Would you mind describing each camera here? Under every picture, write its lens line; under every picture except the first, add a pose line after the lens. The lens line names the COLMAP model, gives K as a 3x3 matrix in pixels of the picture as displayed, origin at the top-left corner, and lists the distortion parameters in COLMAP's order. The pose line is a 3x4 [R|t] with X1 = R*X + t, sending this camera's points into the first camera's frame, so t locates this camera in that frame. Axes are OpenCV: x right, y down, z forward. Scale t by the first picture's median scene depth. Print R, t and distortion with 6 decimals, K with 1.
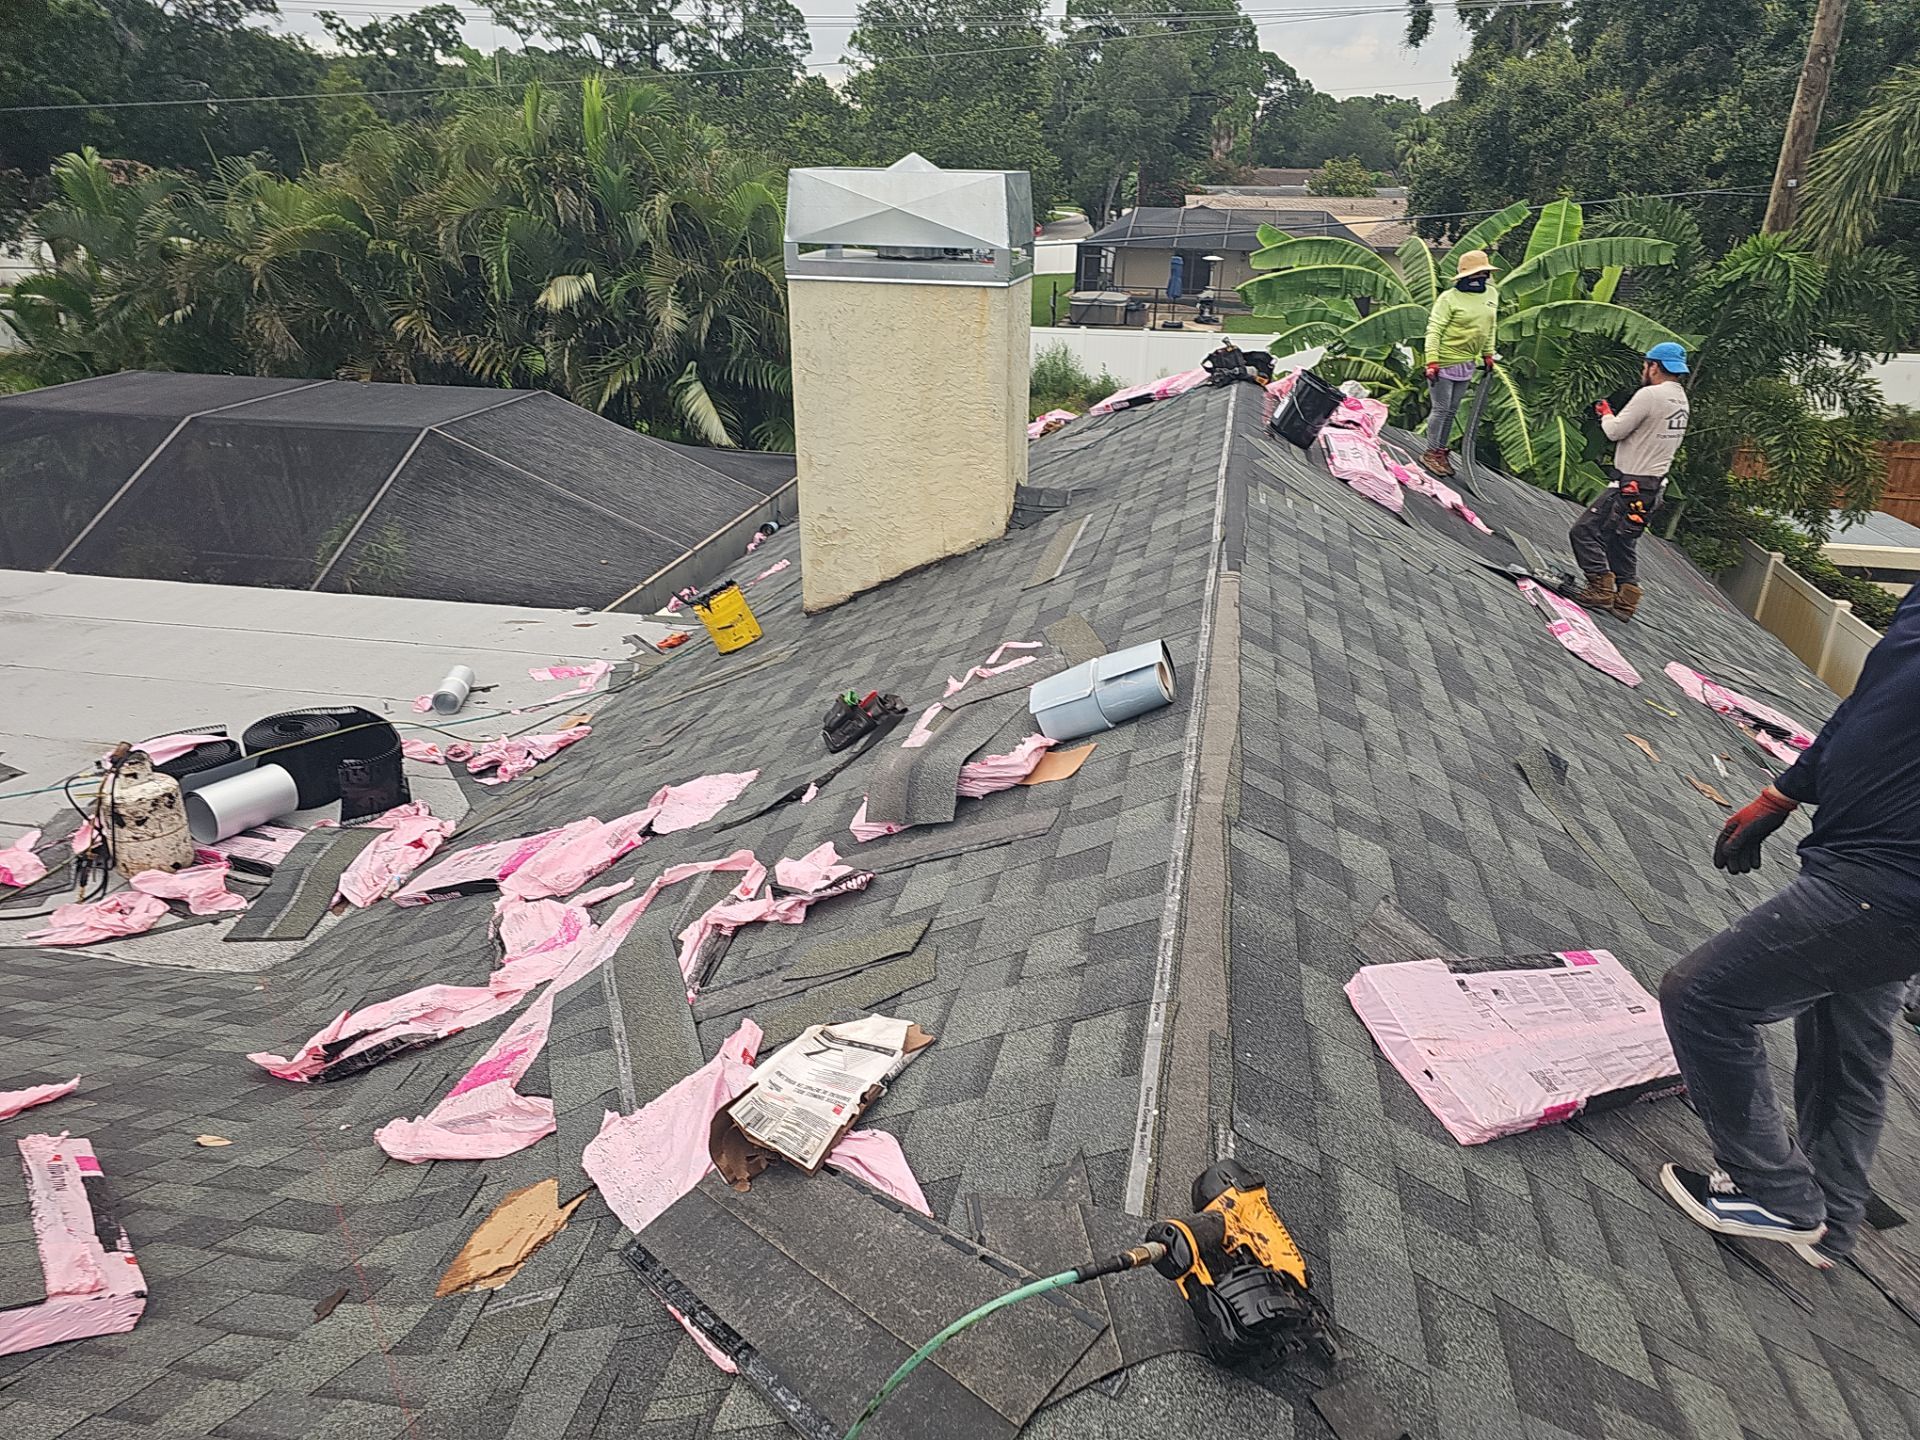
lens RADIAL K [[1266.1, 0, 960.0], [0, 1266.1, 720.0], [0, 0, 1]] dist [0.051166, -0.049421]
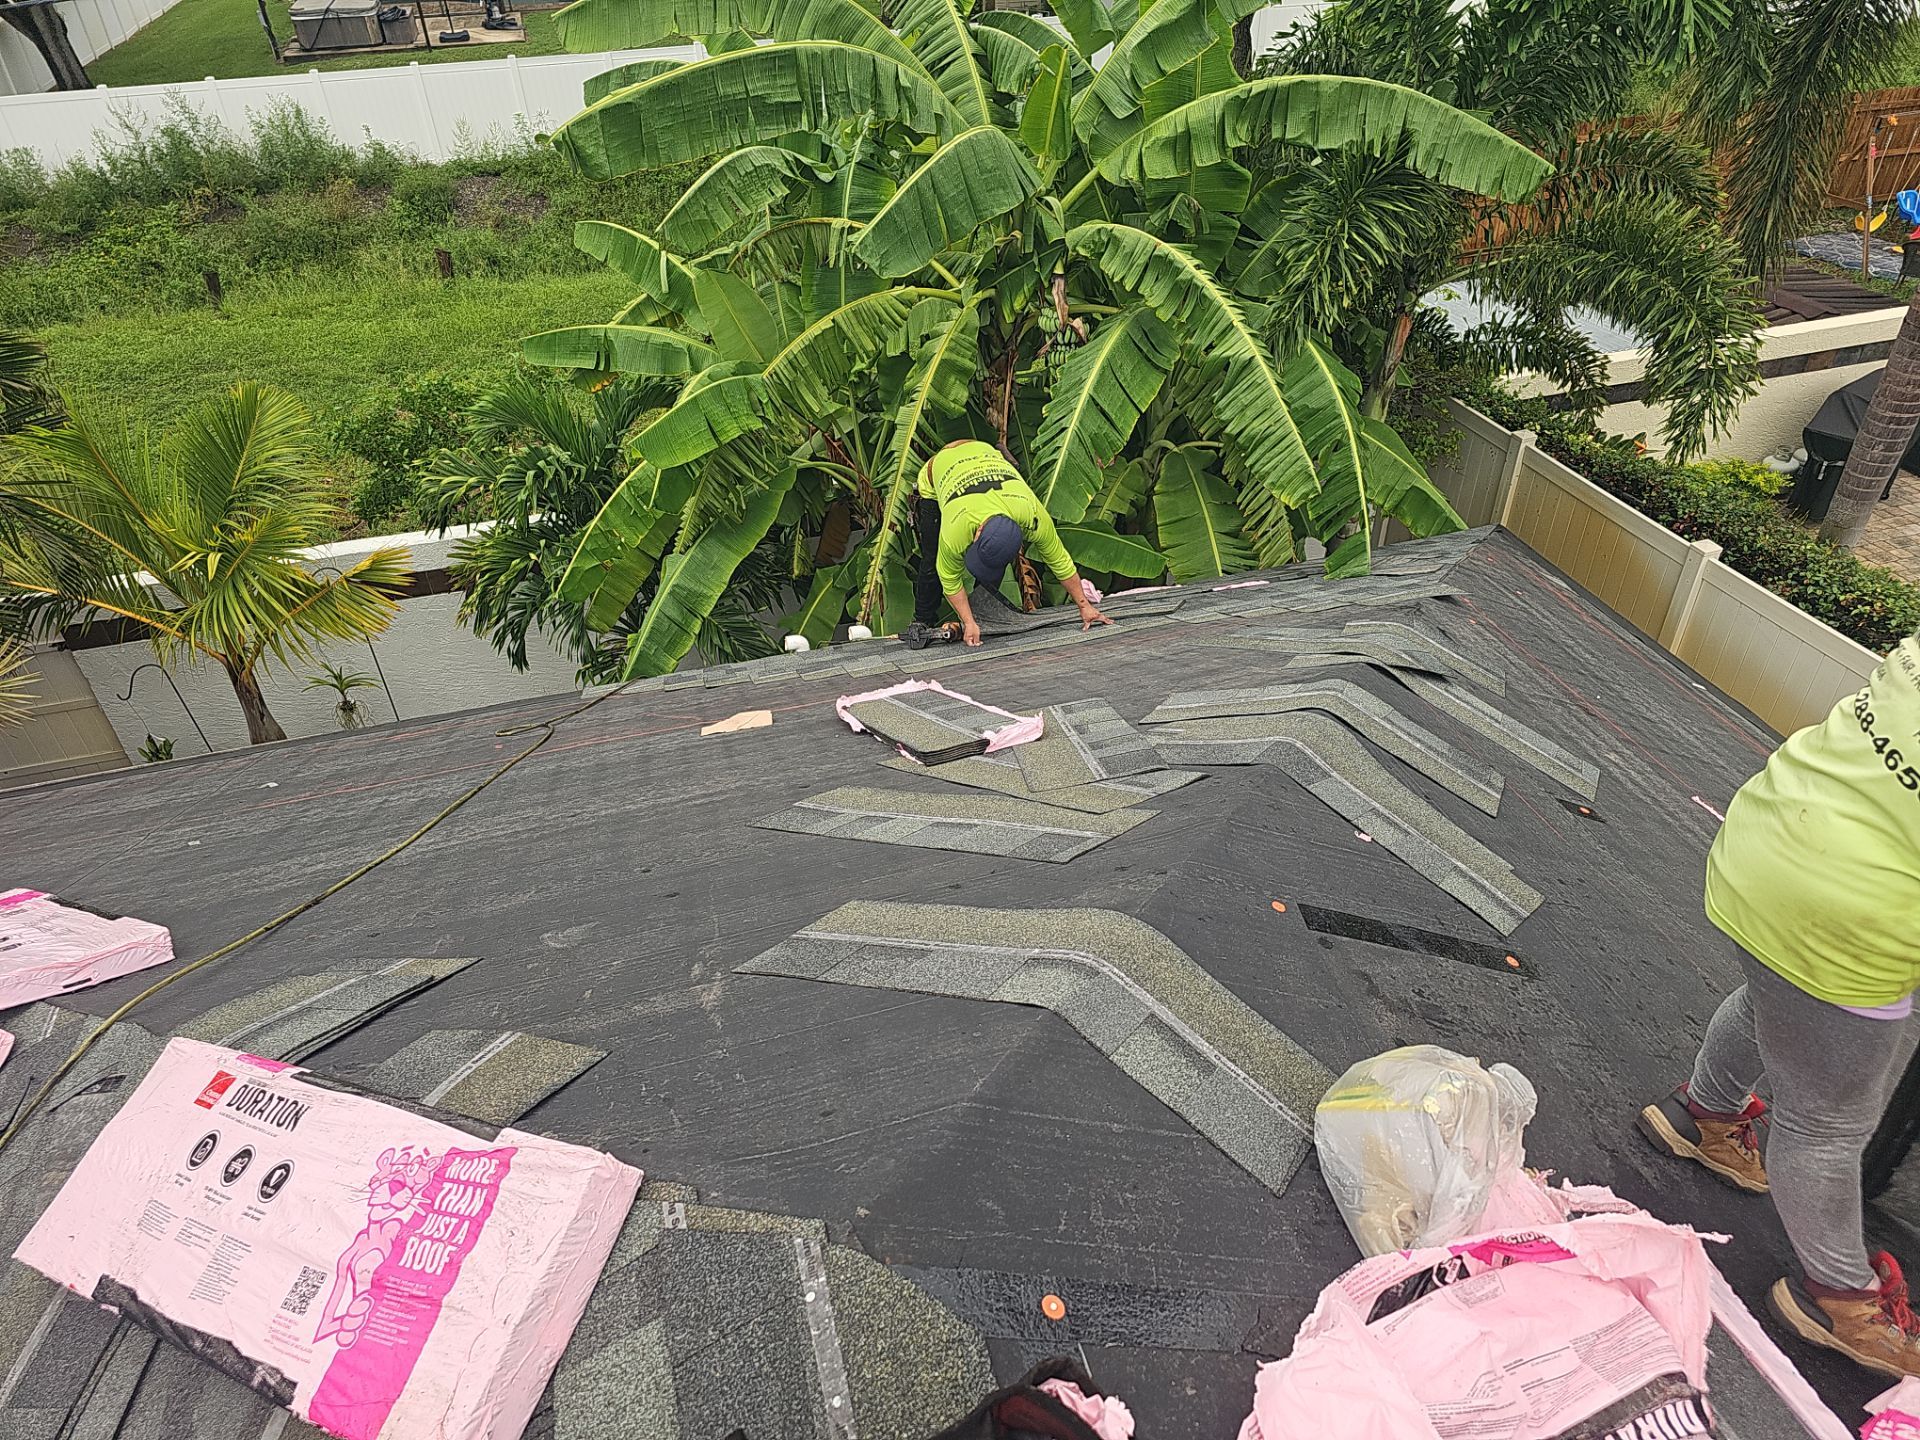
lens RADIAL K [[1266.1, 0, 960.0], [0, 1266.1, 720.0], [0, 0, 1]] dist [0.051166, -0.049421]
pose [[0.880624, -0.313642, 0.355147, 0.136672], [0.227274, 0.937303, 0.264215, -0.254025], [-0.415749, -0.151959, 0.896695, 0.590578]]
